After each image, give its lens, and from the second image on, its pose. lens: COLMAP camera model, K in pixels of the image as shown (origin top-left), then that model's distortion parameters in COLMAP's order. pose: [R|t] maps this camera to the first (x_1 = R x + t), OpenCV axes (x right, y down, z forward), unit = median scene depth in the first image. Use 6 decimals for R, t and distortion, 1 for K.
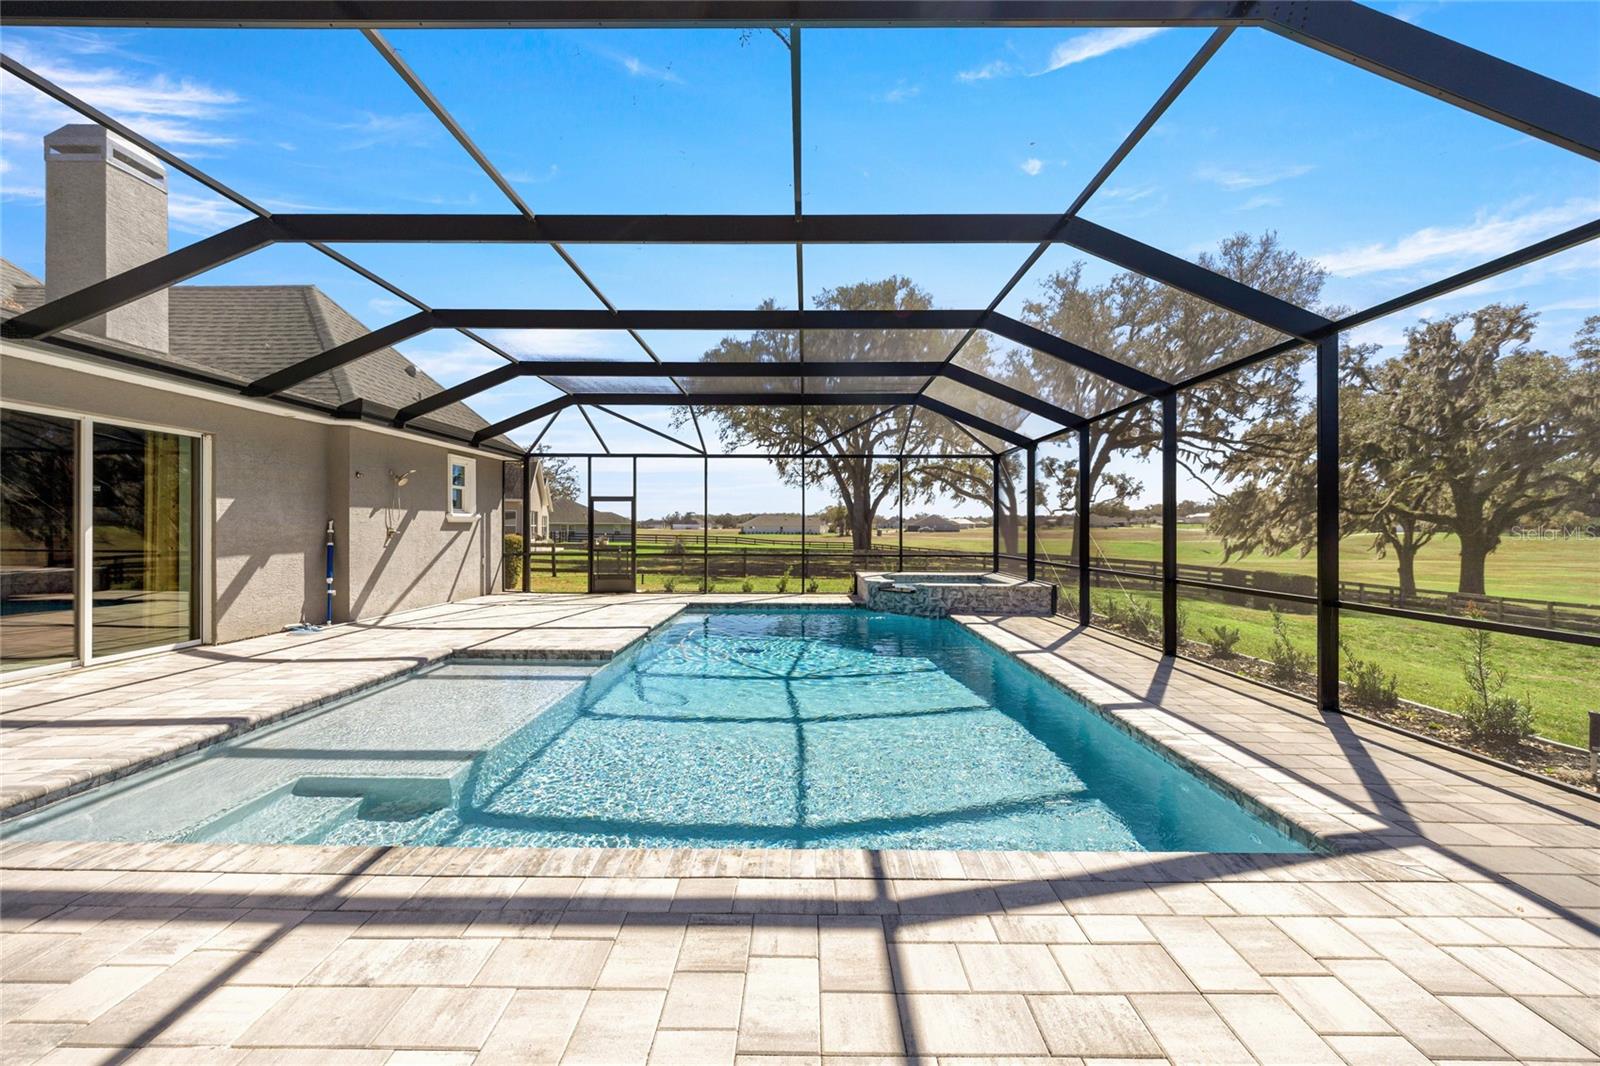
lens RADIAL K [[641.2, 0, 800.0], [0, 641.2, 533.0], [0, 0, 1]] dist [0.002006, 0.000256]
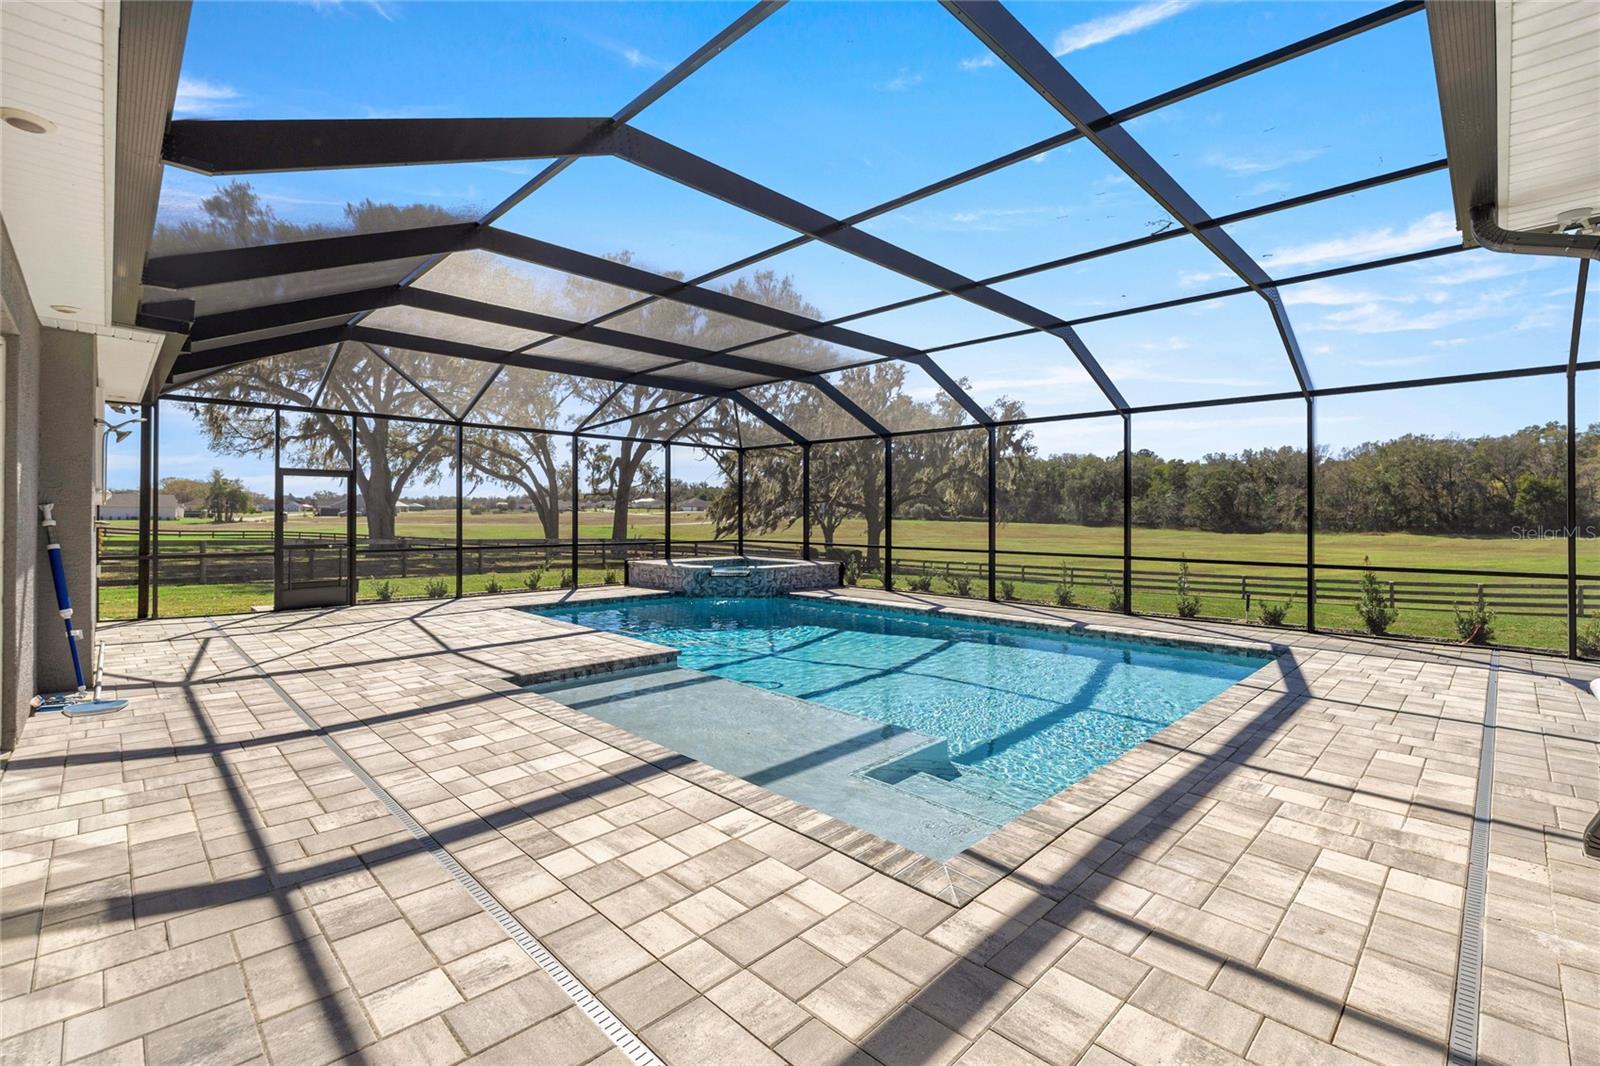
lens RADIAL K [[699.5, 0, 802.1], [0, 699.5, 513.9], [0, 0, 1]] dist [-0.001144, -0.000182]
pose [[0.698179, 0.000998, 0.715922, -0.612555], [0.002448, 0.999990, -0.003782, -0.005746], [-0.715919, 0.004393, 0.698170, 0.119097]]
